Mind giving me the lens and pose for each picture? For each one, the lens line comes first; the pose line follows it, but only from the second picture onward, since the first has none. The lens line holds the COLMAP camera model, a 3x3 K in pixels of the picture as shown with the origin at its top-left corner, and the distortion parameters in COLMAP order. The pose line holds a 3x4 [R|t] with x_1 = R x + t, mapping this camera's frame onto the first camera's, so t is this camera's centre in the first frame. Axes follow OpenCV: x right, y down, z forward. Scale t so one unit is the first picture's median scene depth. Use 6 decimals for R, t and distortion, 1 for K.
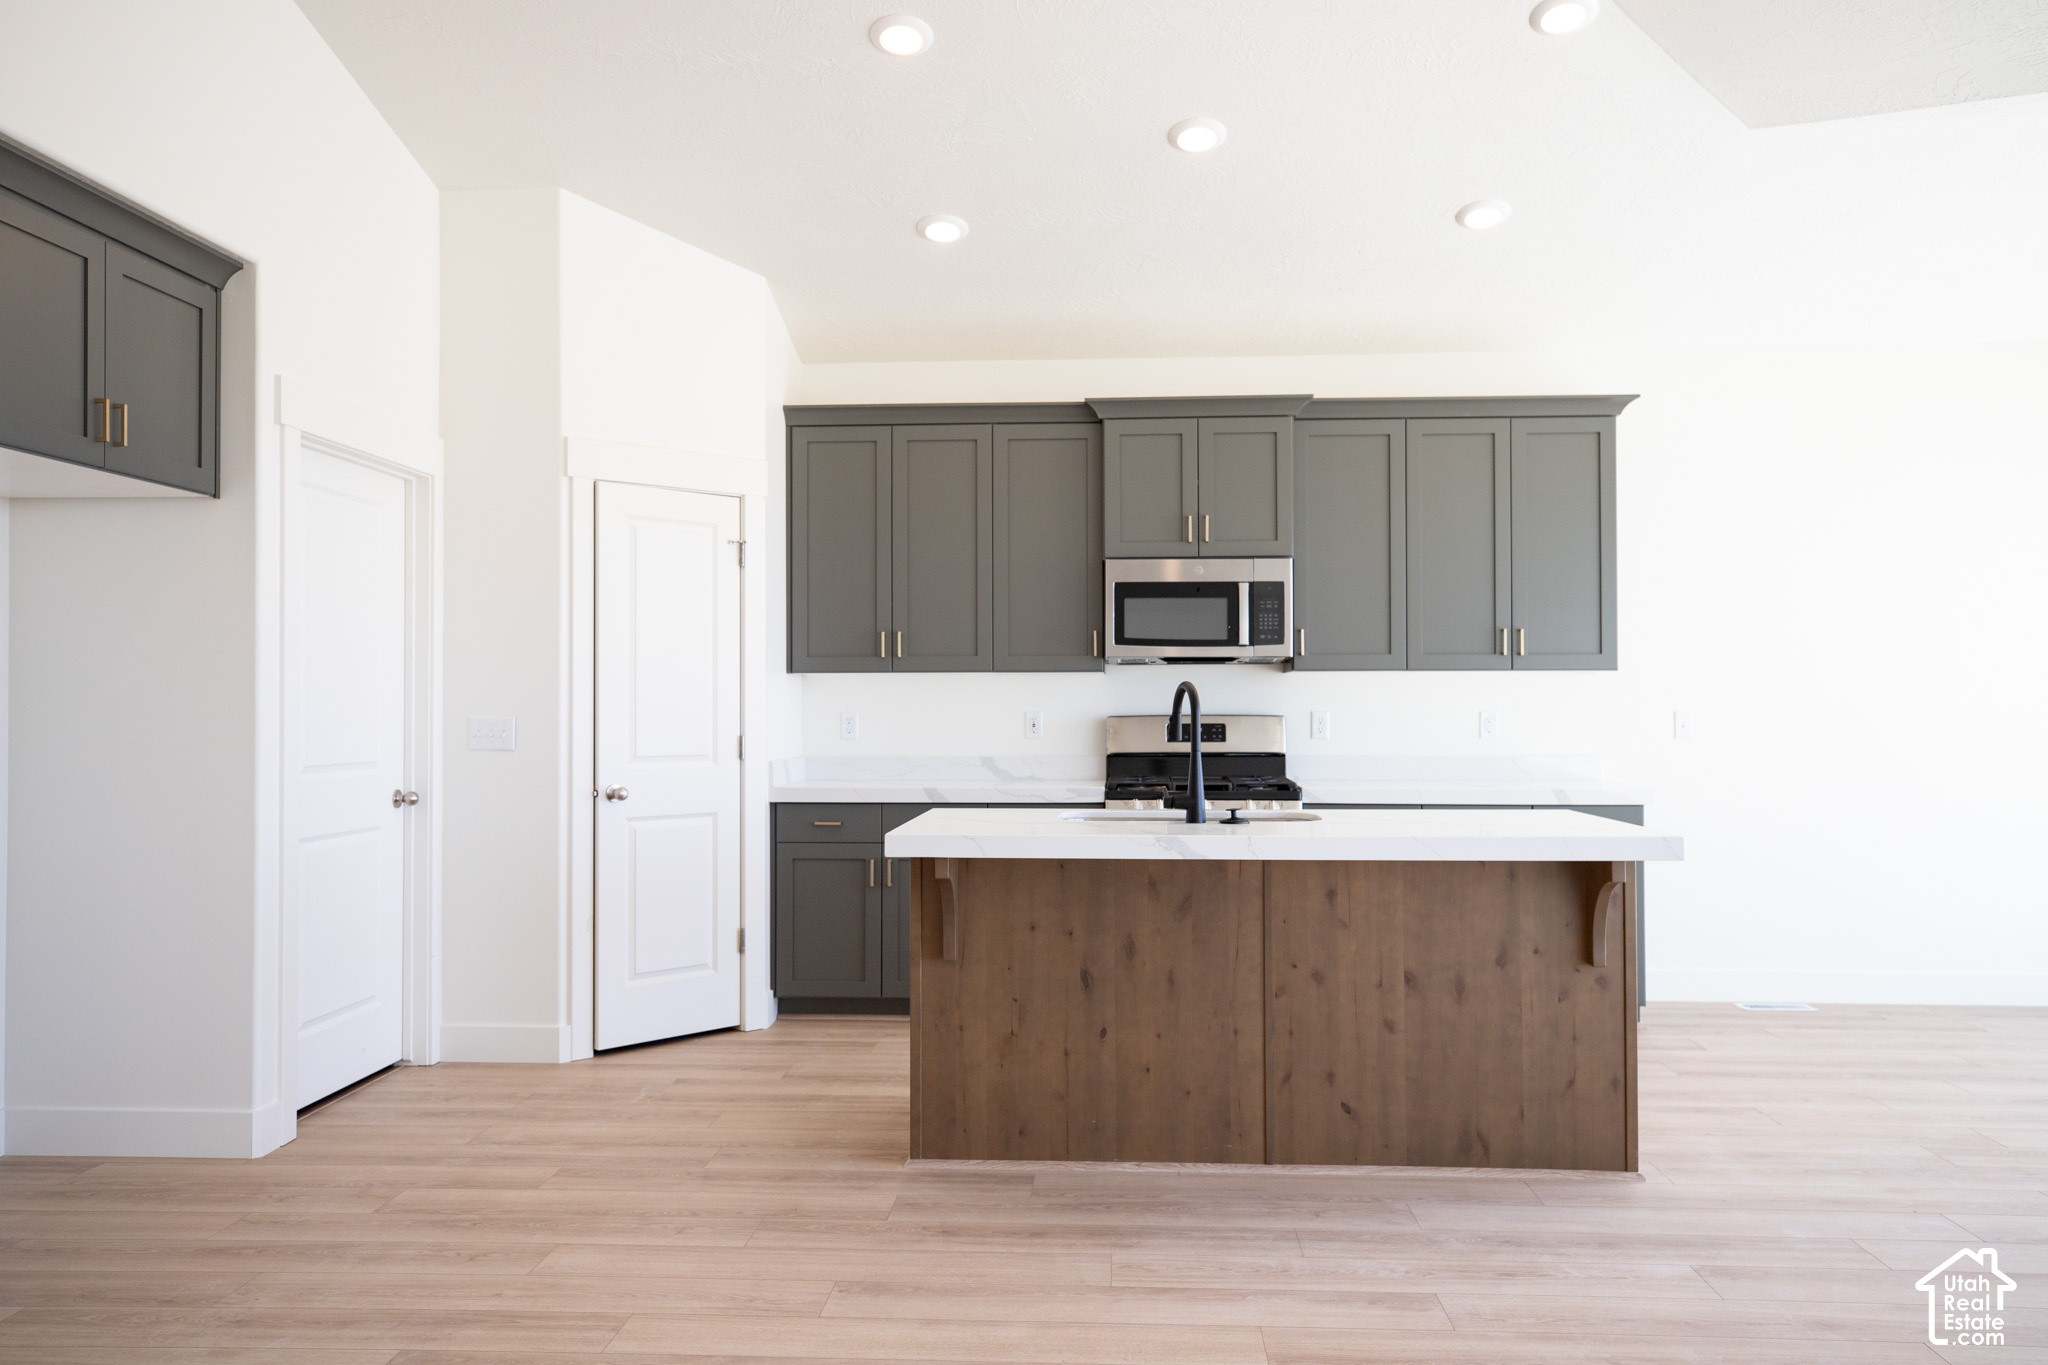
lens RADIAL K [[1520.6, 0, 1022.2], [0, 1520.6, 698.0], [0, 0, 1]] dist [0.008059, 0.003200]
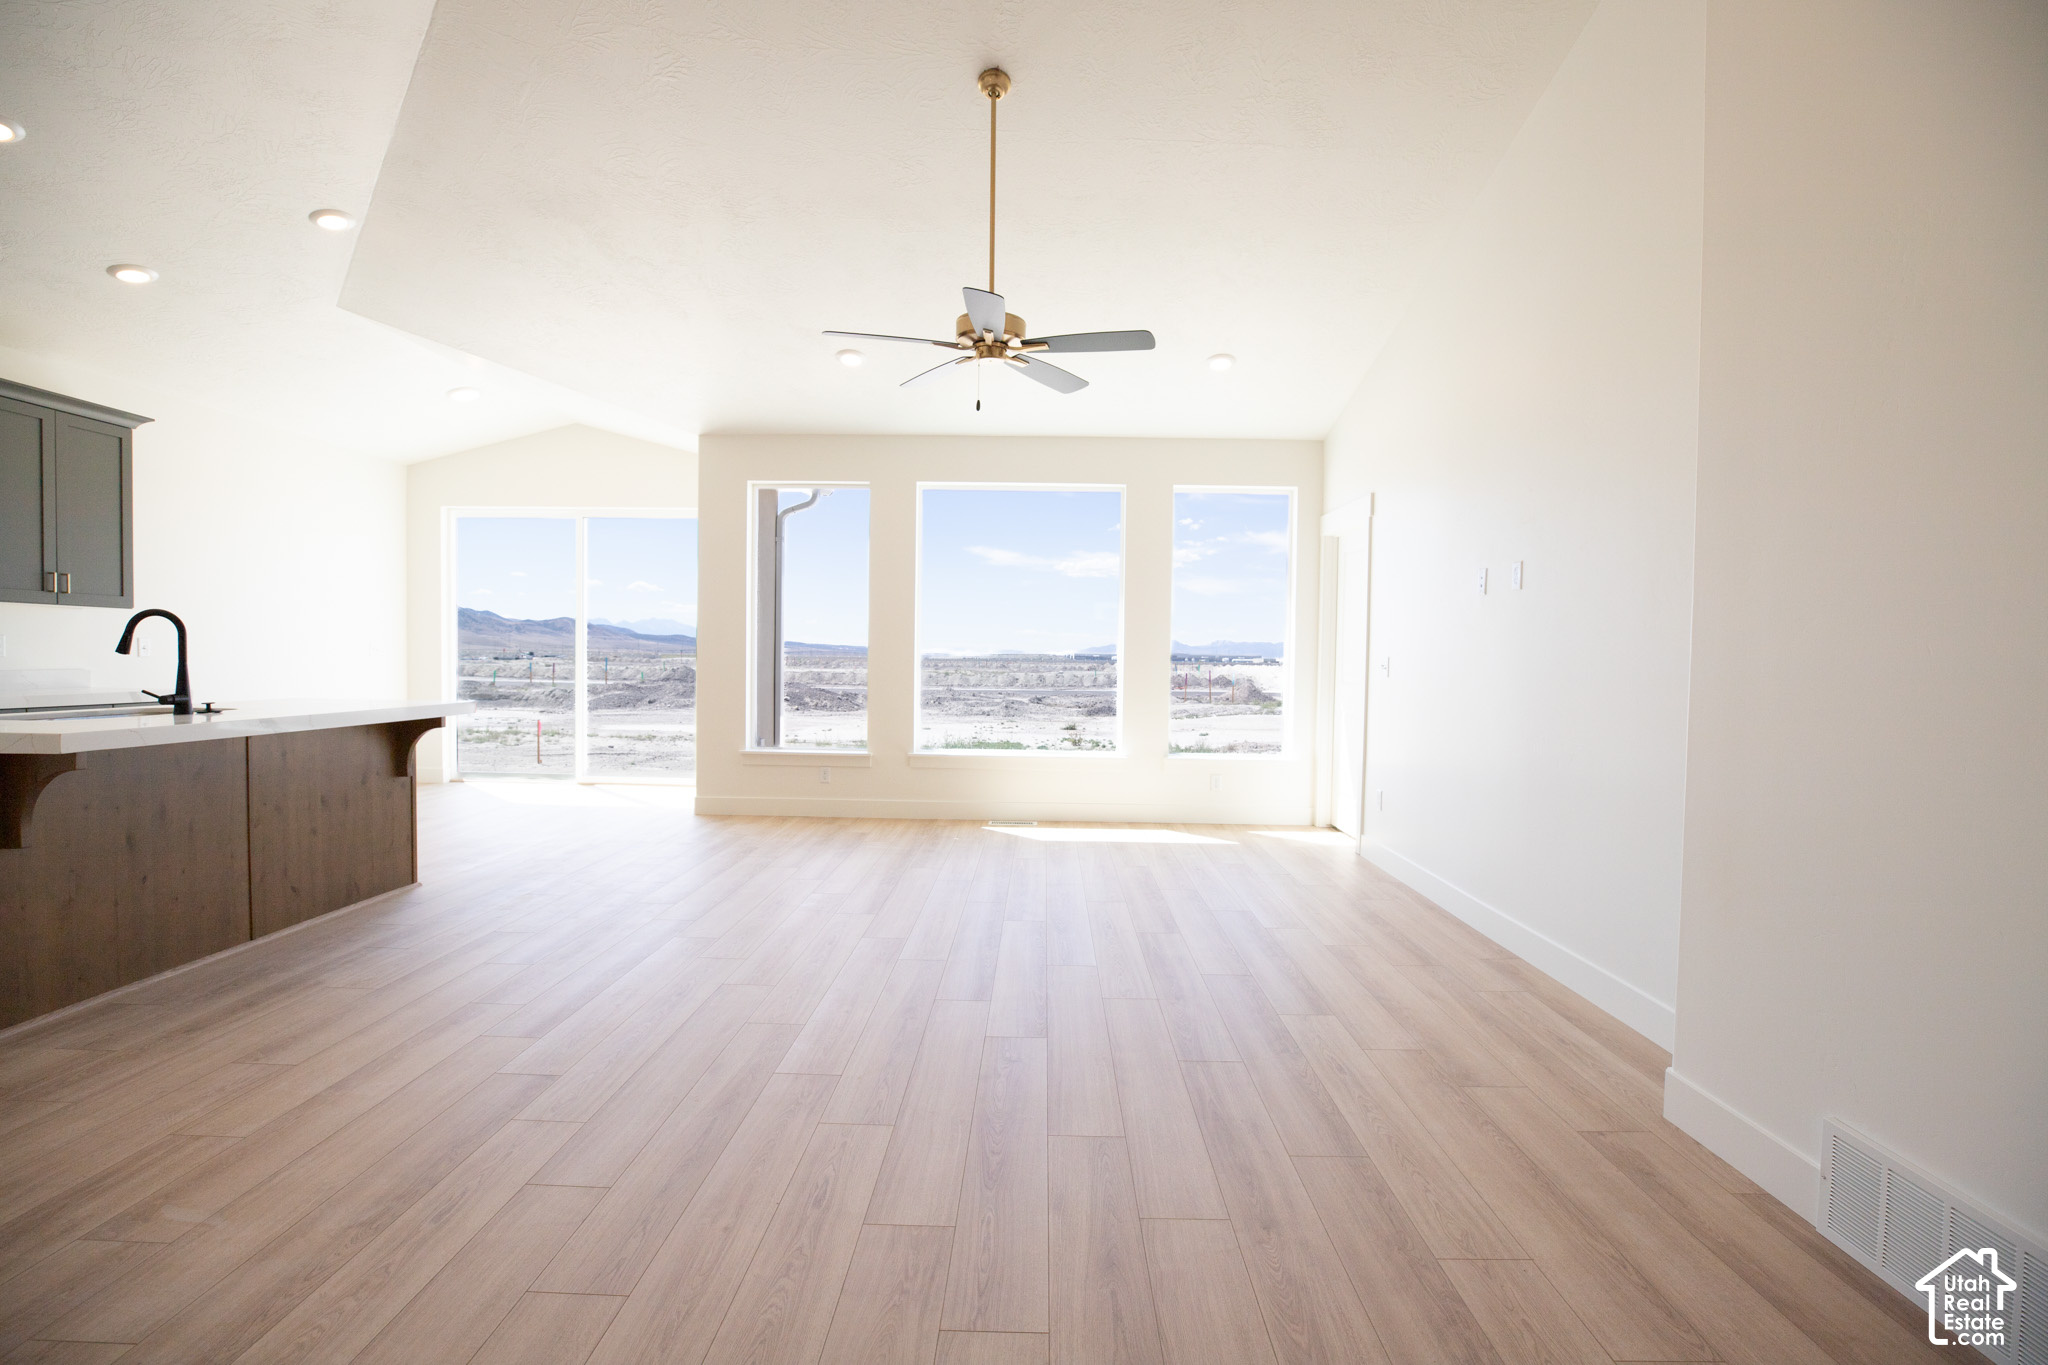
lens RADIAL K [[941.5, 0, 1023.4], [0, 941.5, 684.3], [0, 0, 1]] dist [-0.004212, 0.000020]
pose [[-0.042411, -0.026089, 0.998760, -0.780643], [-0.022601, 0.999428, 0.025147, 0.017232], [-0.998845, -0.021507, -0.042976, 0.295189]]
